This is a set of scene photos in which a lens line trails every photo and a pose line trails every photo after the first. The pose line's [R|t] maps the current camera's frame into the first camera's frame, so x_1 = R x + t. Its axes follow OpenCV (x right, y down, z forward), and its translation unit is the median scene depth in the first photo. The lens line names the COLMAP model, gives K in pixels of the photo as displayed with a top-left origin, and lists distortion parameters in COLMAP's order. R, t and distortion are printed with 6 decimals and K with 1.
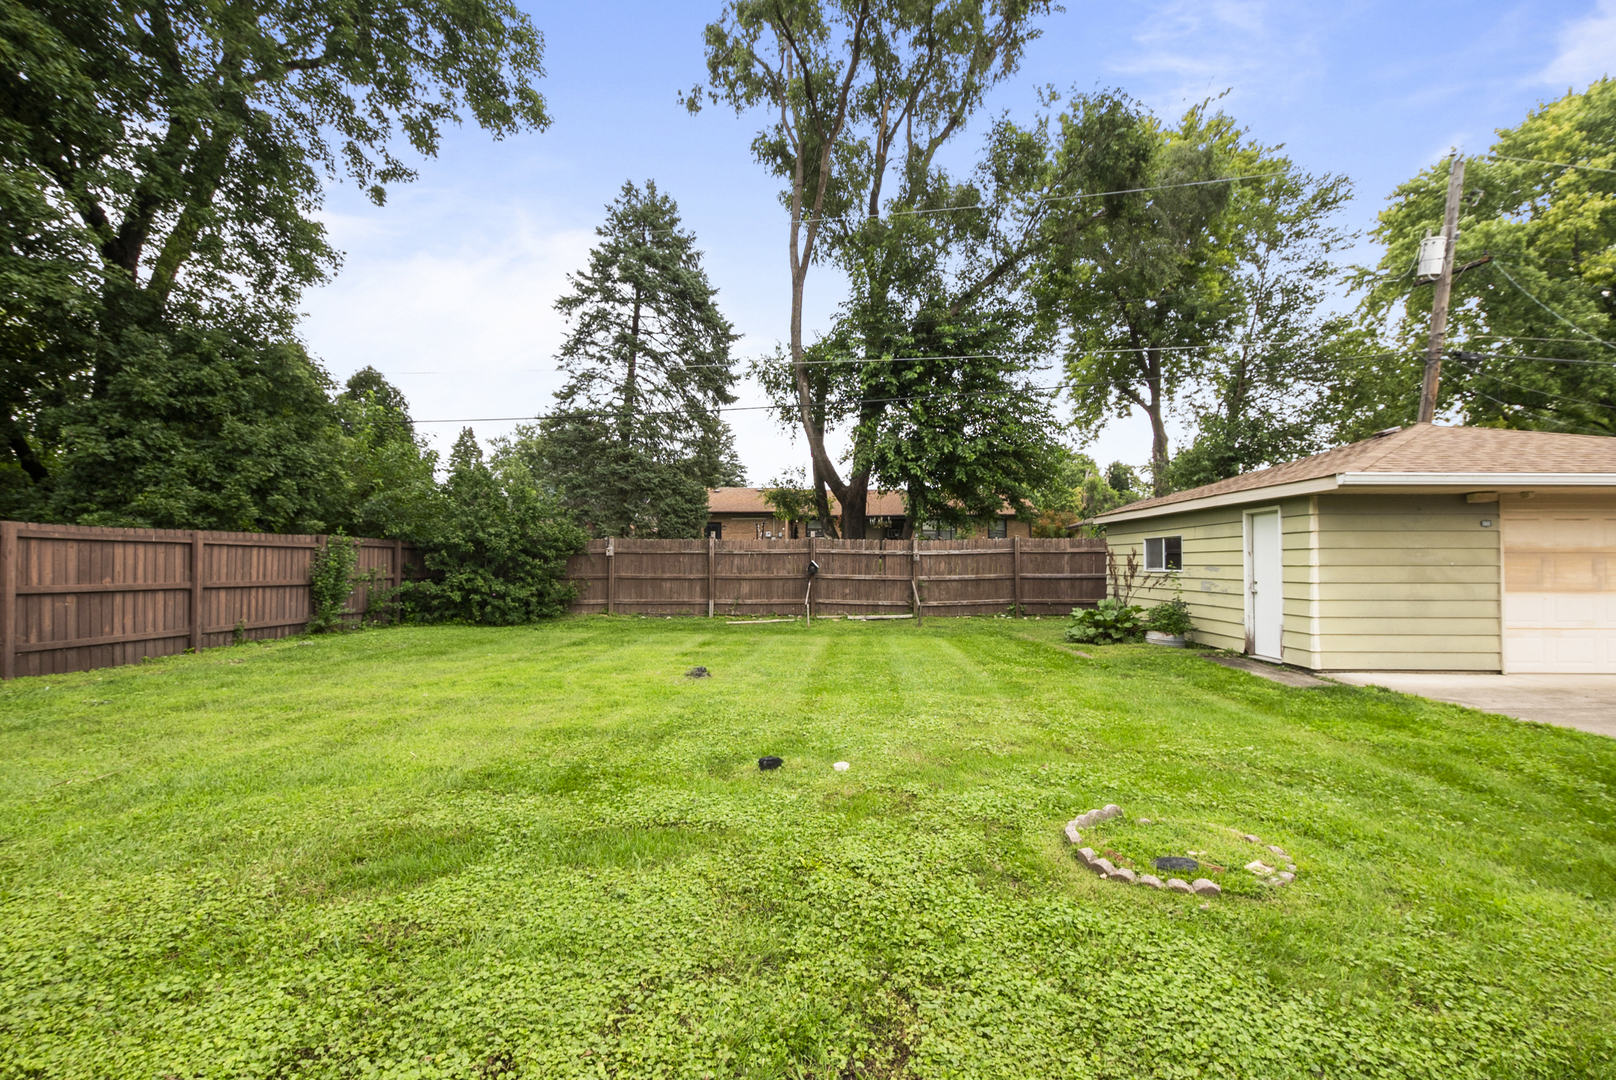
lens RADIAL K [[738.6, 0, 791.3], [0, 738.6, 553.3], [0, 0, 1]] dist [-0.003283, -0.000538]
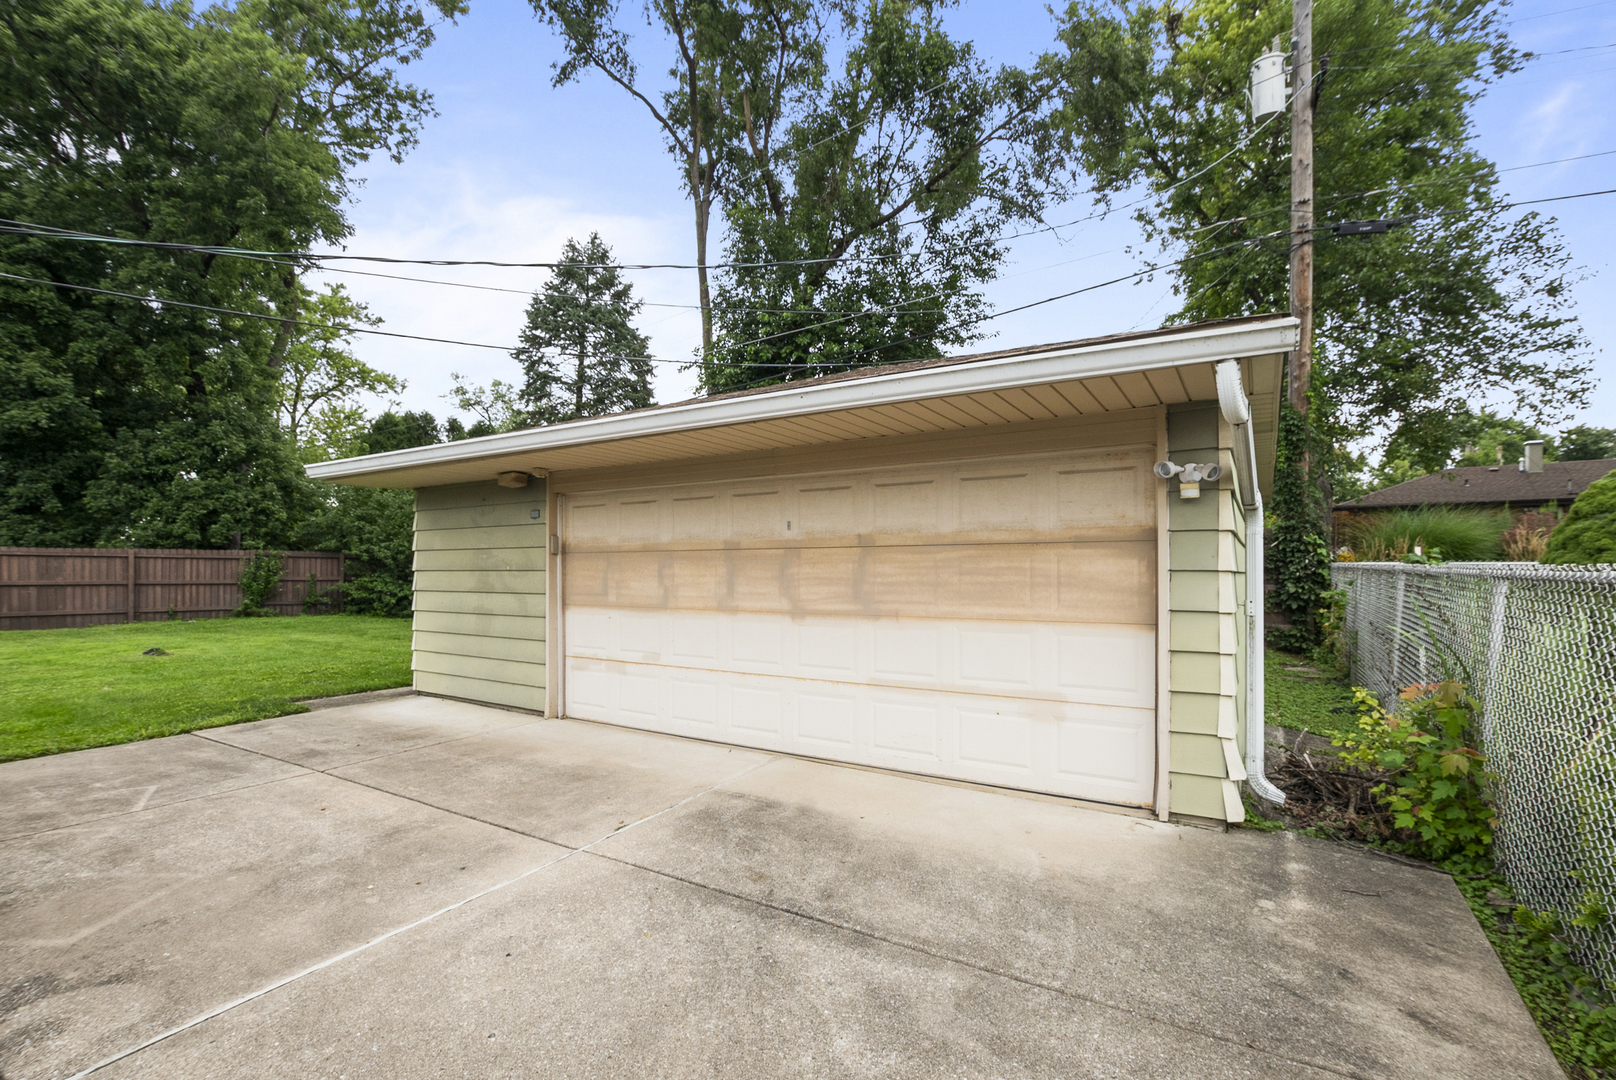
lens RADIAL K [[738.6, 0, 791.3], [0, 738.6, 553.3], [0, 0, 1]] dist [-0.003283, -0.000538]
pose [[0.837435, -0.012778, -0.546388, 1.173971], [0.008030, 0.999906, -0.011076, 0.007469], [0.546478, 0.004888, 0.837459, 0.386151]]
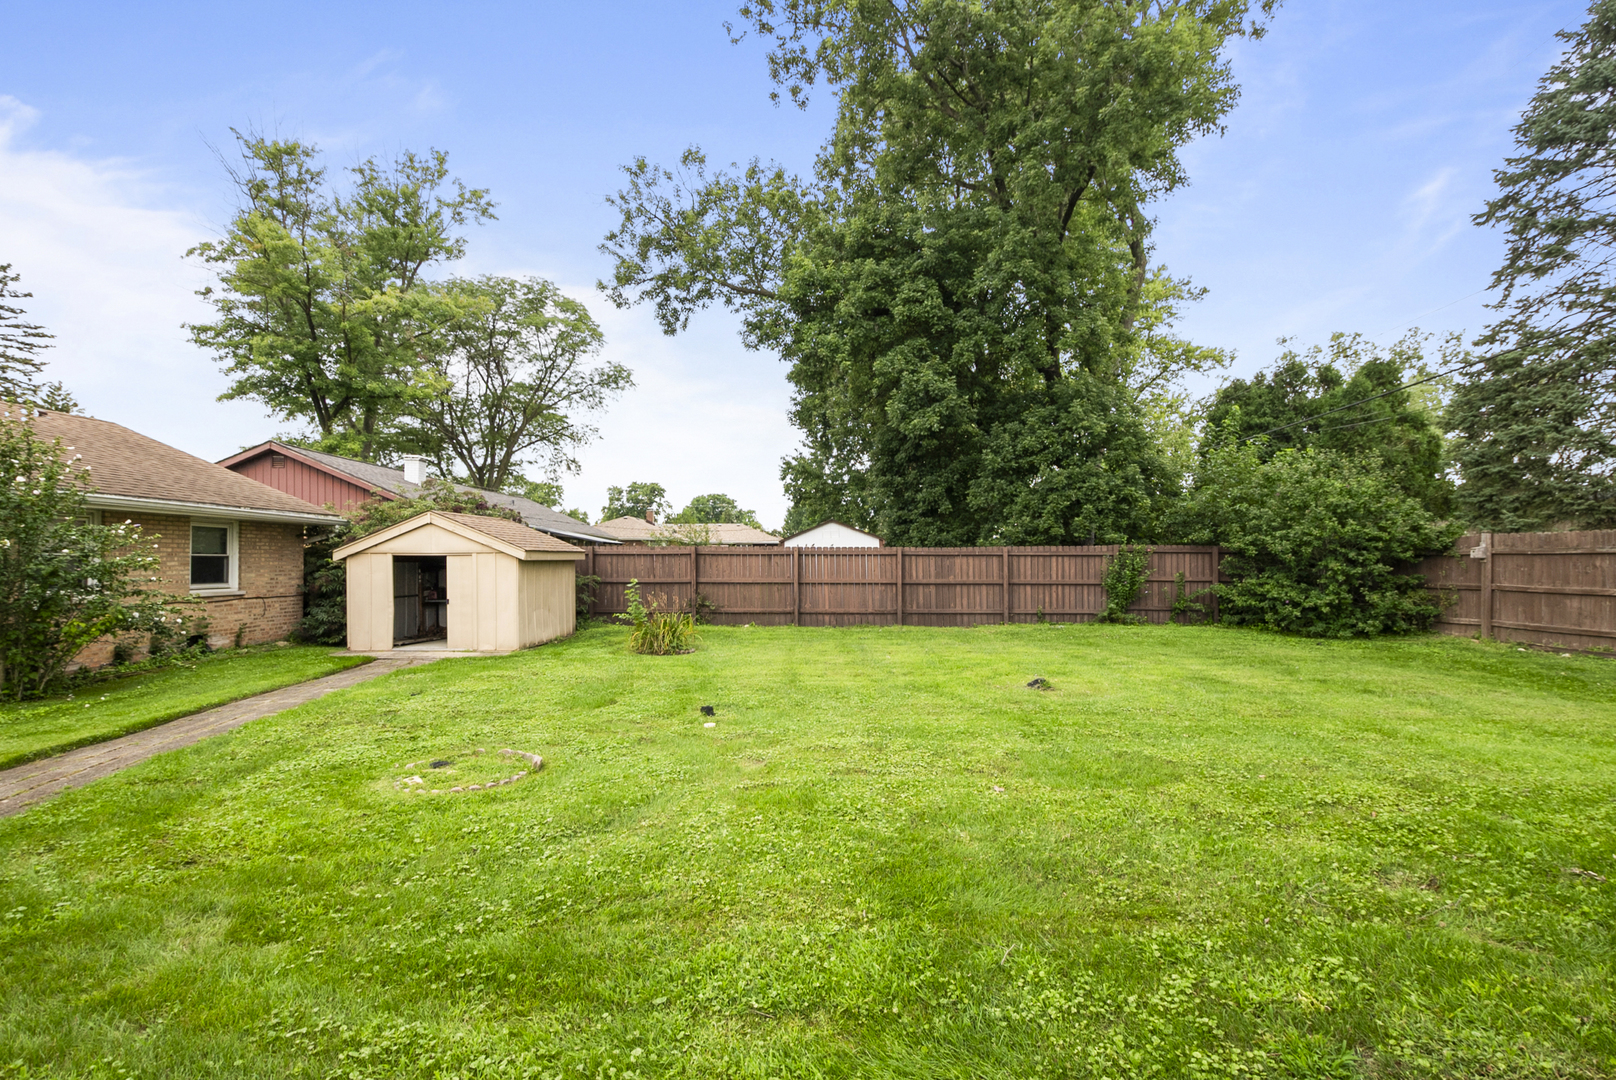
lens RADIAL K [[738.6, 0, 791.3], [0, 738.6, 553.3], [0, 0, 1]] dist [-0.003283, -0.000538]
pose [[-0.011574, -0.012702, -0.999852, 0.689557], [0.016905, 0.999774, -0.012897, -0.004220], [0.999790, -0.017052, -0.011356, 0.502810]]
